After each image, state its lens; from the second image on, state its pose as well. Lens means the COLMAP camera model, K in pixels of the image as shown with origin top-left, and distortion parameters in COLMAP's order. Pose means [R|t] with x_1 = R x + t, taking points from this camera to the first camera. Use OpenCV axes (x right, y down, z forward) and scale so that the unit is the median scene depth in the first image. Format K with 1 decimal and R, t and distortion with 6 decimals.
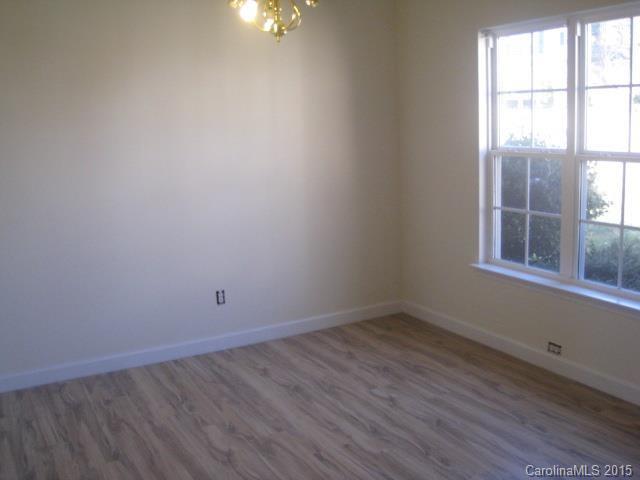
lens RADIAL K [[675.3, 0, 321.5], [0, 675.3, 240.0], [0, 0, 1]] dist [-0.143328, 0.000000]
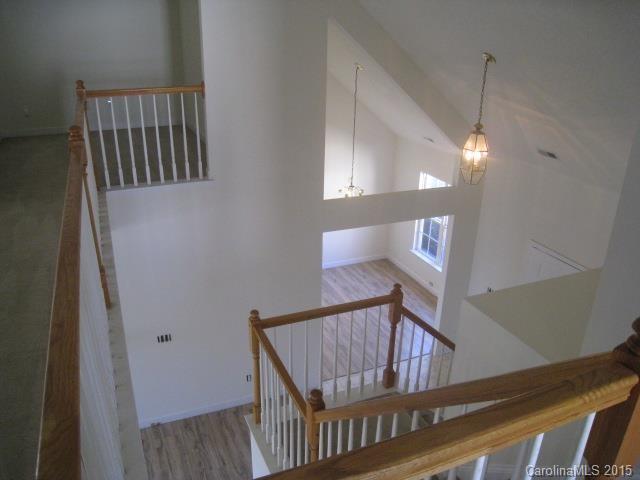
lens RADIAL K [[510.3, 0, 319.1], [0, 510.3, 240.1], [0, 0, 1]] dist [-0.003121, -0.000687]
pose [[0.994399, 0.089426, -0.056335, -0.041692], [-0.076517, 0.976816, 0.199940, -0.409587], [0.072909, -0.194510, 0.978187, -1.142405]]
